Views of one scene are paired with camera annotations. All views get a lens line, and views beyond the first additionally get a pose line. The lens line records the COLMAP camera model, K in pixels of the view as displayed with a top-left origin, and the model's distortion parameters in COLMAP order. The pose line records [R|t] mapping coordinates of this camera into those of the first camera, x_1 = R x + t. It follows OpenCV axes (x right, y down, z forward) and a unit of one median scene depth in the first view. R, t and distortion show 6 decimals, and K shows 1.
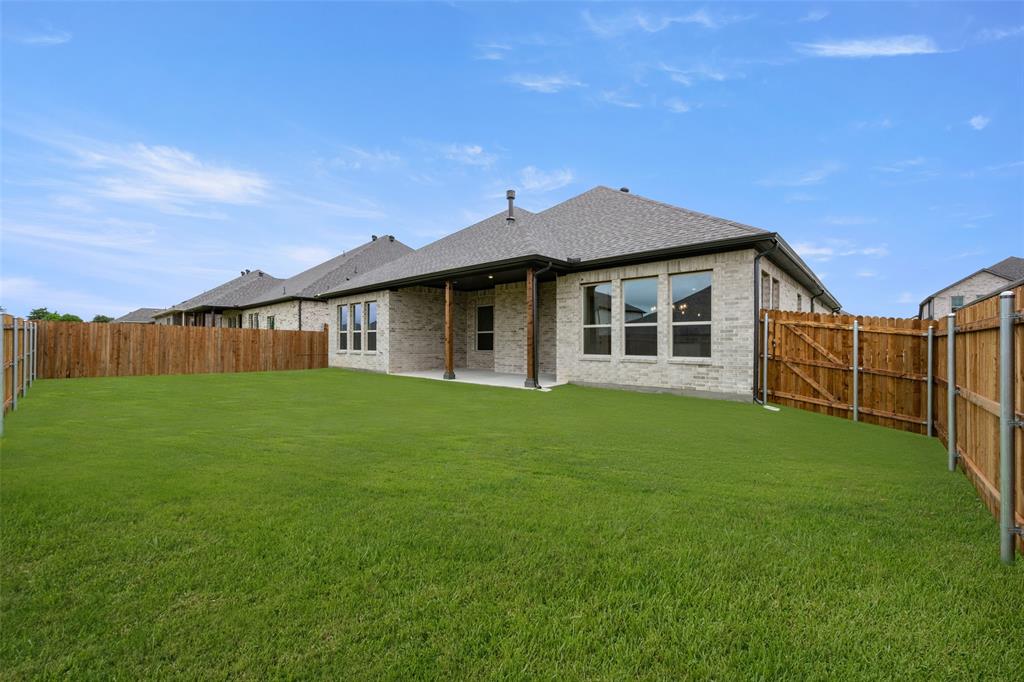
lens RADIAL K [[402.7, 0, 512.0], [0, 402.7, 341.0], [0, 0, 1]] dist [-0.001080, 0.000110]
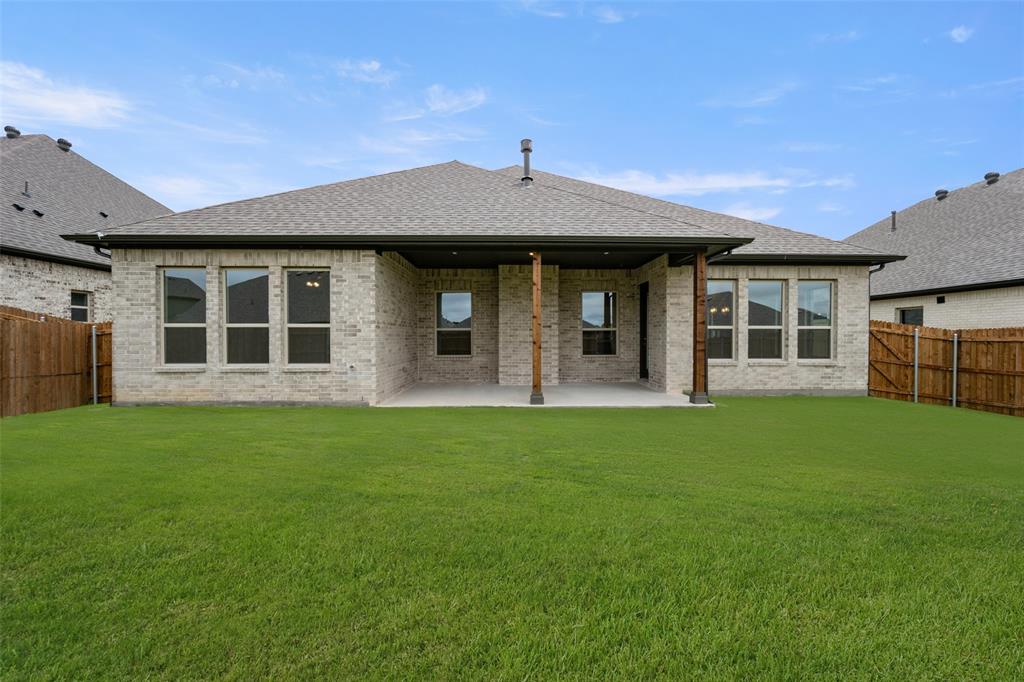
lens RADIAL K [[402.7, 0, 512.0], [0, 402.7, 341.0], [0, 0, 1]] dist [-0.001080, 0.000110]
pose [[0.727048, -0.009837, 0.686516, -0.789814], [-0.001826, 0.999866, 0.016262, -0.021484], [-0.686584, -0.013077, 0.726933, 0.694089]]
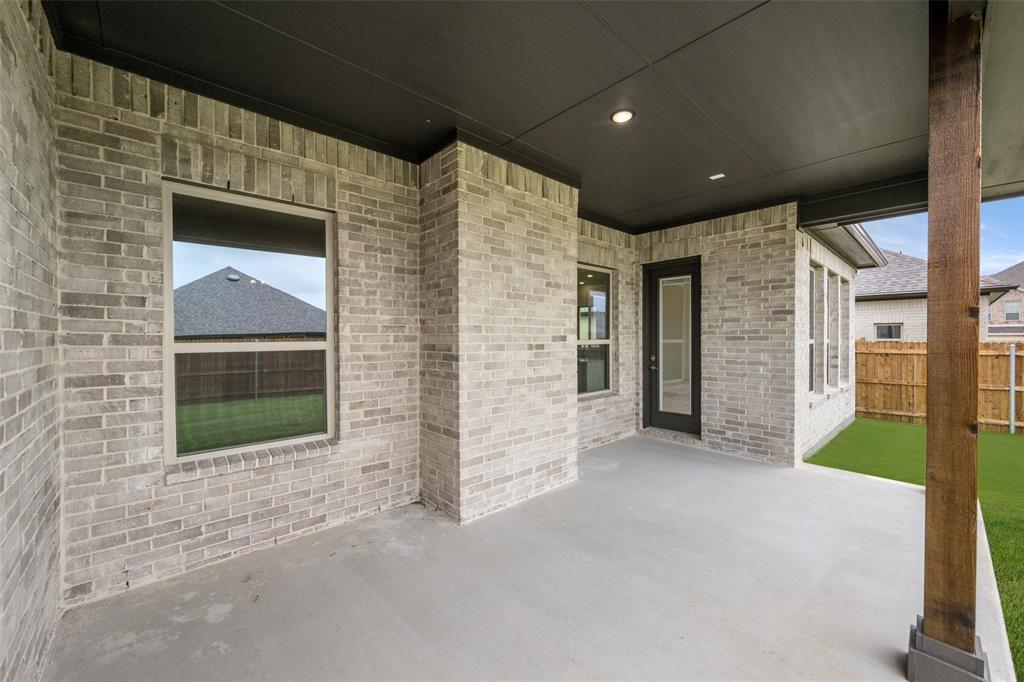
lens RADIAL K [[402.7, 0, 512.0], [0, 402.7, 341.0], [0, 0, 1]] dist [-0.001080, 0.000110]
pose [[0.079632, -0.011105, 0.996762, -0.402262], [-0.004333, 0.999925, 0.011486, -0.045101], [-0.996815, -0.005234, 0.079578, 1.442277]]
